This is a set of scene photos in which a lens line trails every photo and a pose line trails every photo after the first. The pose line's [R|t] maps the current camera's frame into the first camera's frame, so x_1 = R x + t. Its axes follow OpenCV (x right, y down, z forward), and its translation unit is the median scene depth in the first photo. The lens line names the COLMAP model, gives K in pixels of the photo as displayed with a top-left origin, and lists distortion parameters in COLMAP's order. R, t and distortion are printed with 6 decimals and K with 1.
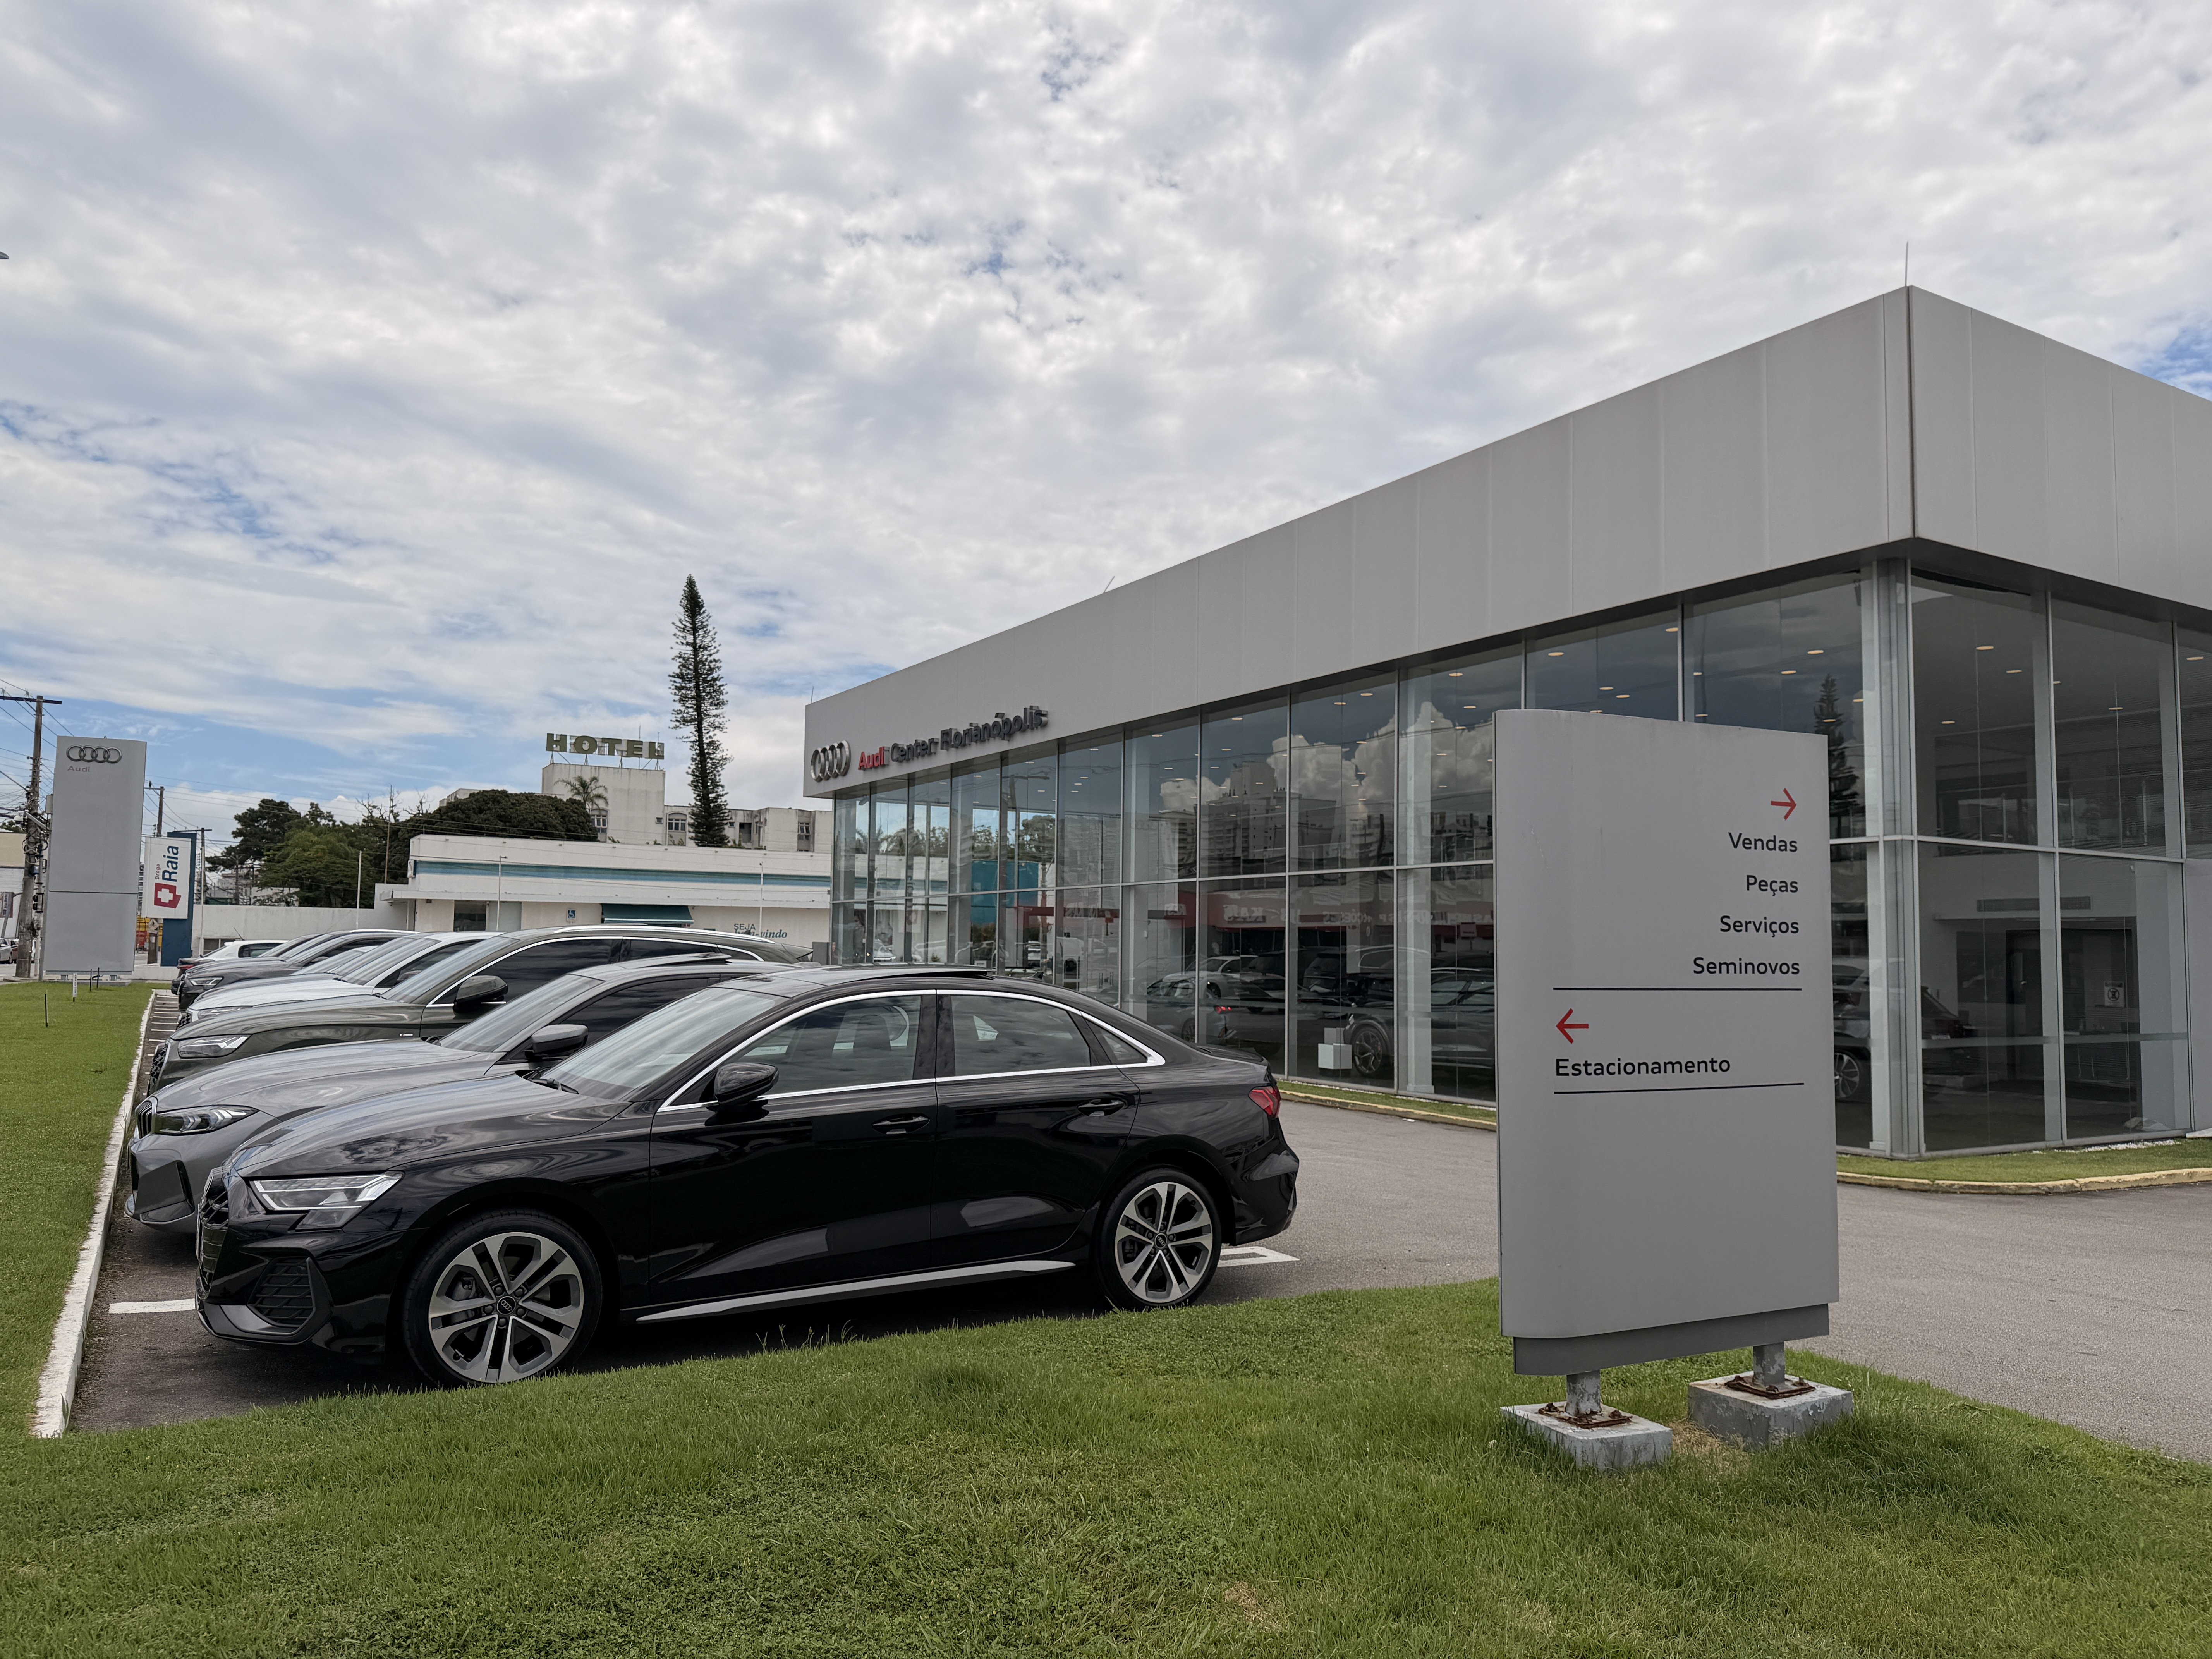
lens RADIAL K [[1530.2, 0, 1104.7], [0, 1530.2, 849.3], [0, 0, 1]] dist [0.039006, -0.000739]
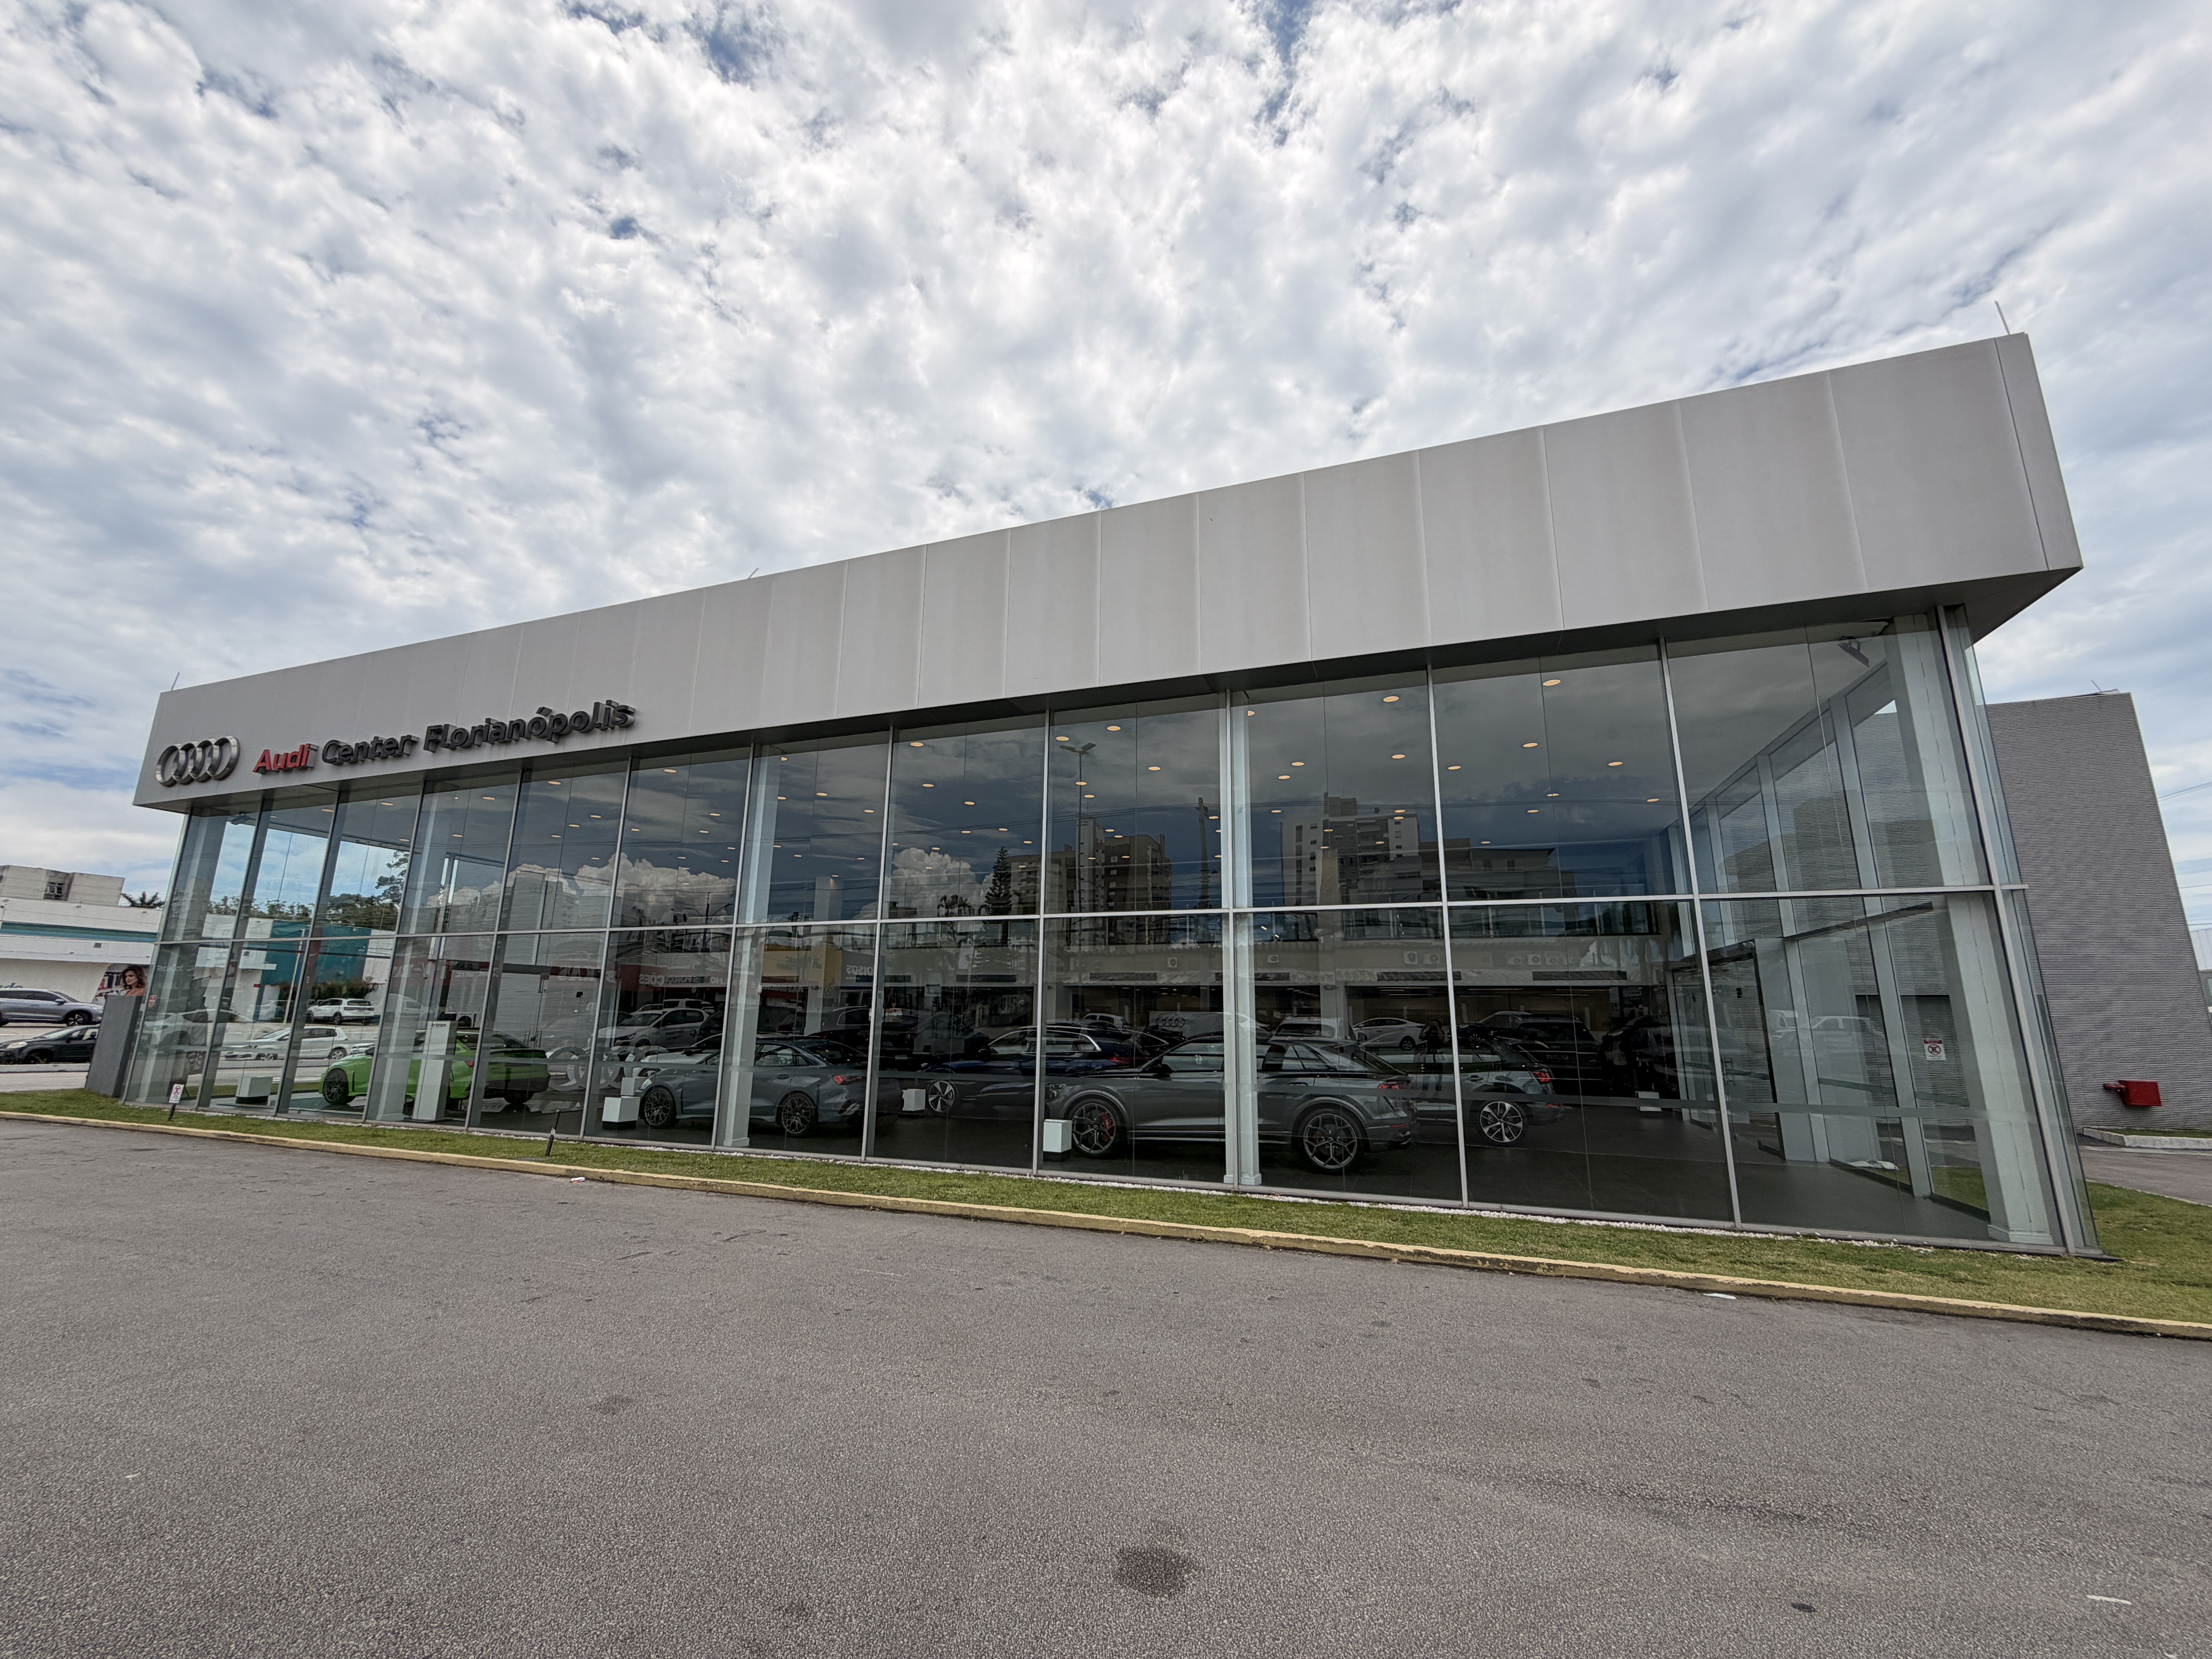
lens RADIAL K [[880.7, 0, 1102.7], [0, 880.7, 829.5], [0, 0, 1]] dist [-0.002191, 0.000257]
pose [[0.773642, 0.131377, 0.619853, -0.123194], [-0.045384, 0.987245, -0.152601, 0.032193], [-0.631995, 0.089927, 0.769737, 0.471792]]
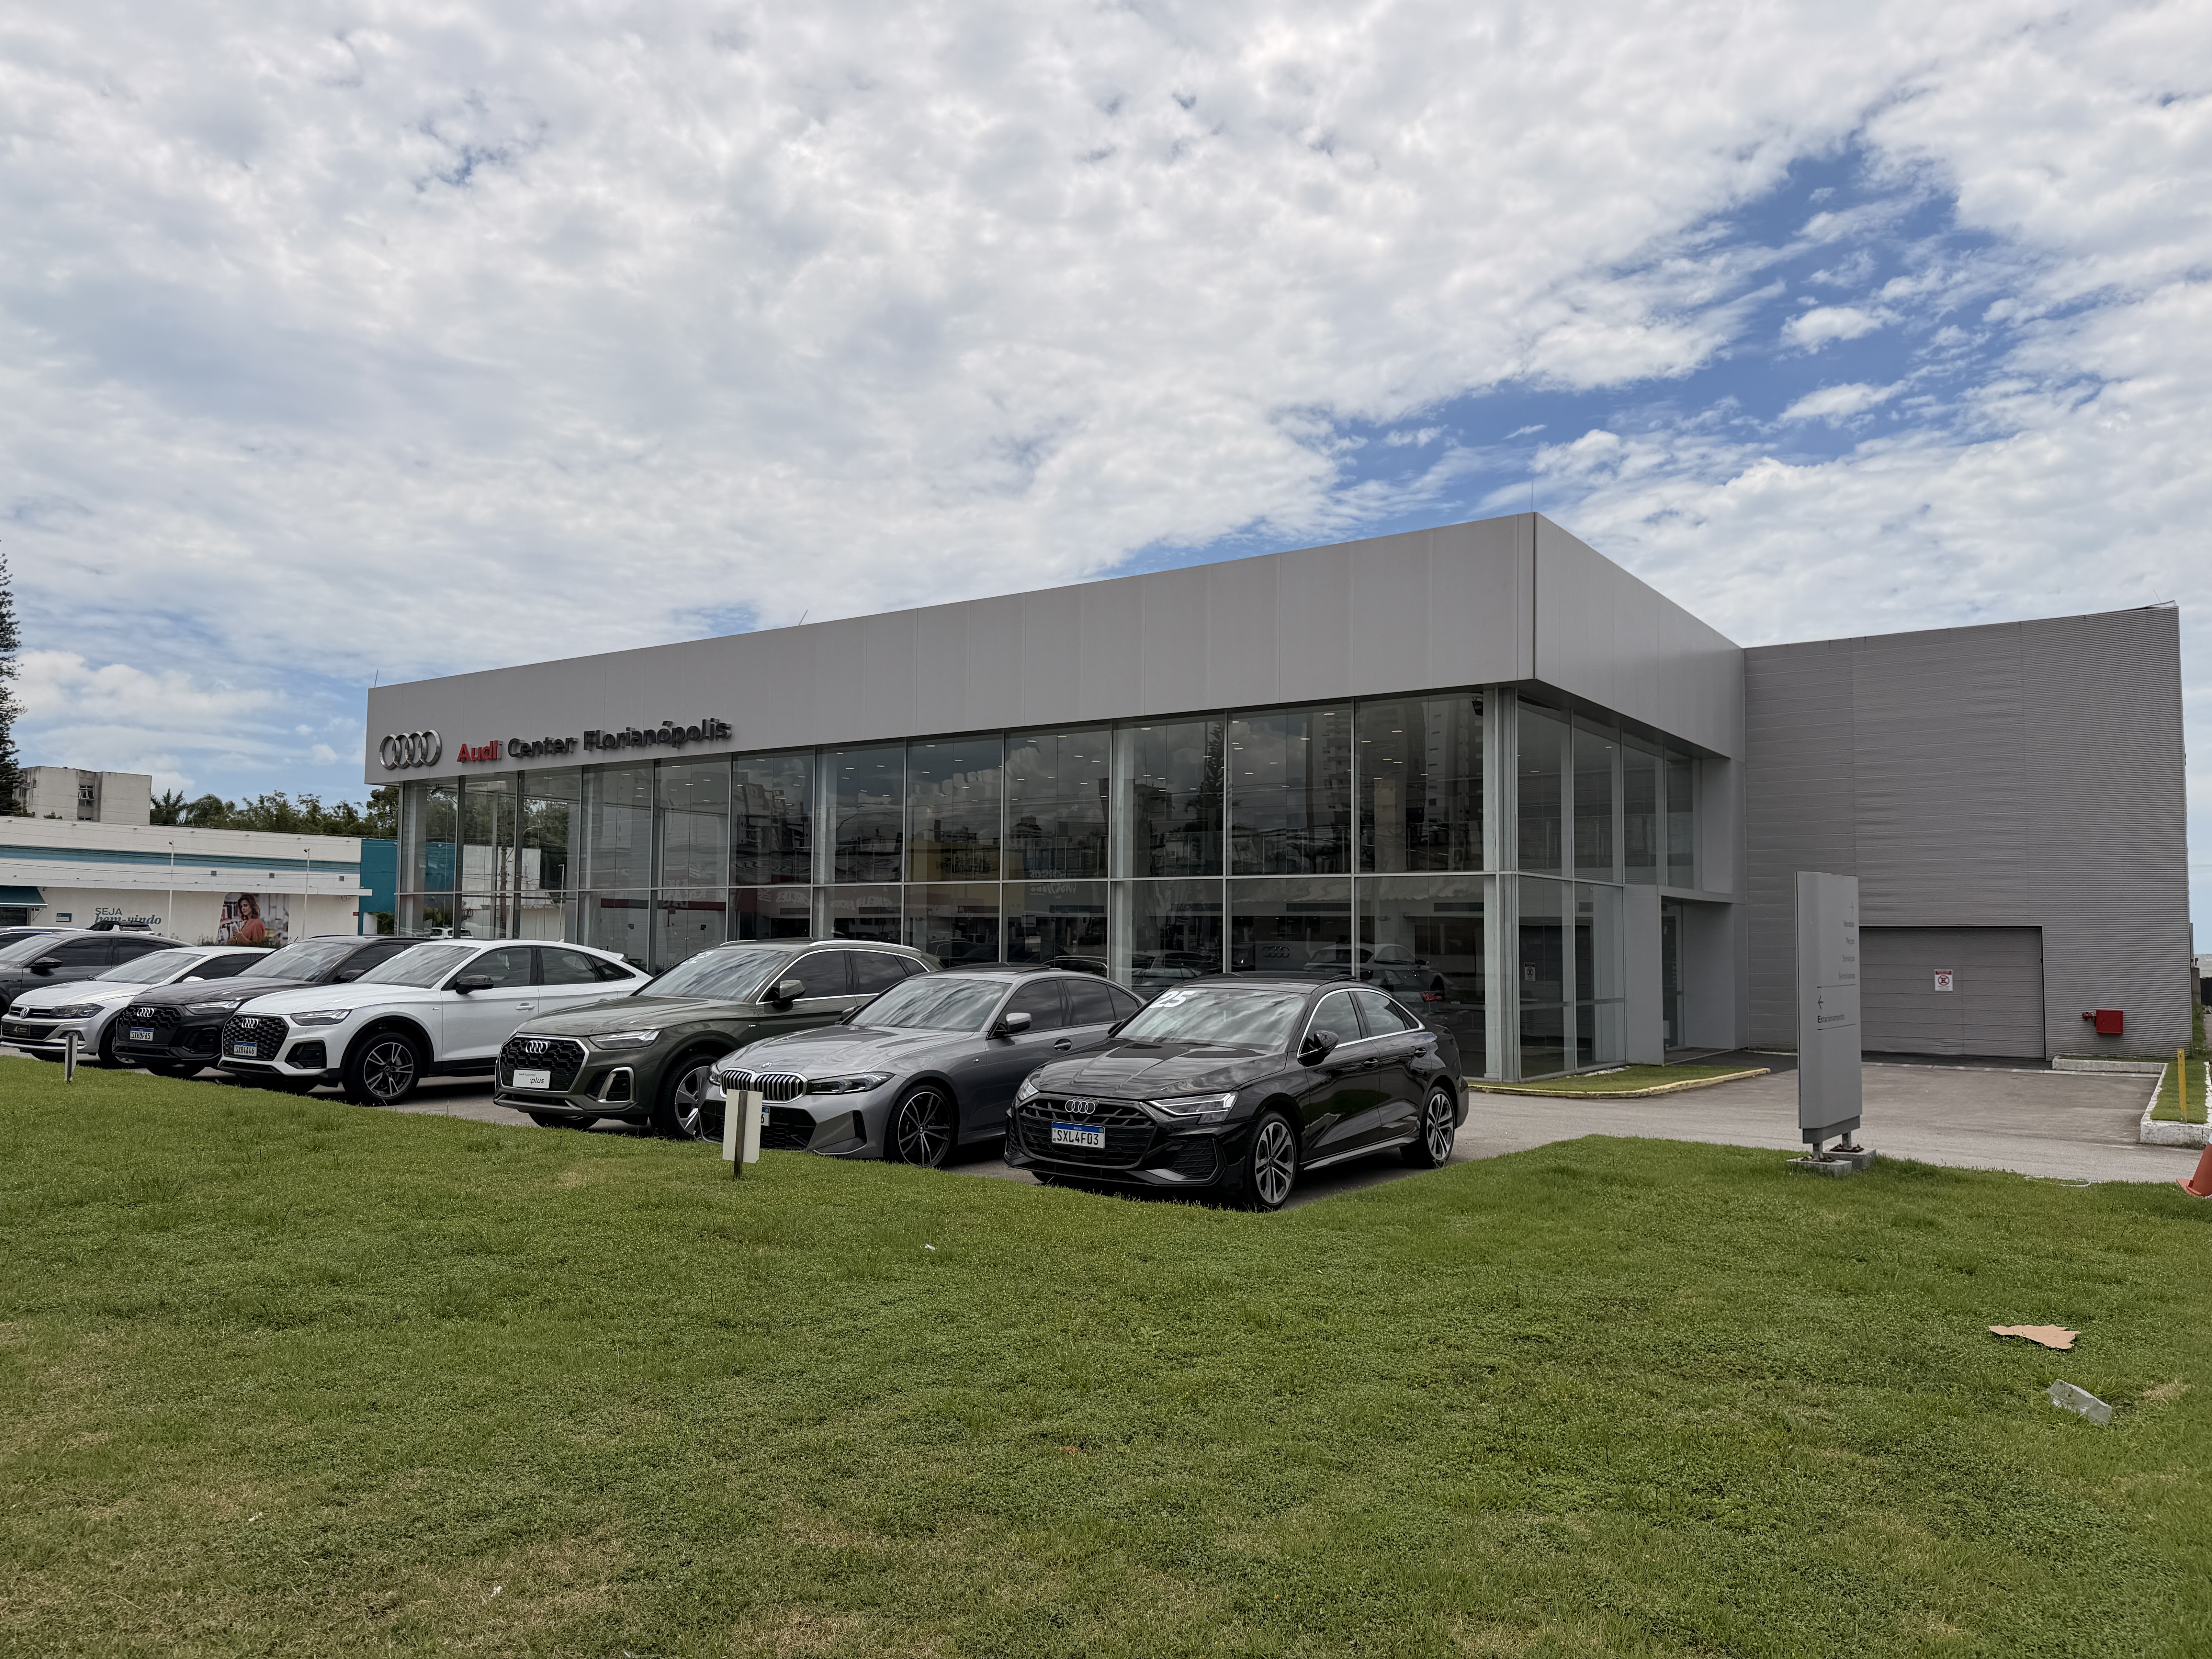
lens RADIAL K [[1567.7, 0, 1106.0], [0, 1567.7, 829.5], [0, 0, 1]] dist [0.005354, -0.001444]
pose [[0.908688, 0.025325, 0.416706, -0.248418], [-0.025493, 0.999662, -0.005164, -0.016532], [-0.416696, -0.005931, 0.909027, -0.115451]]
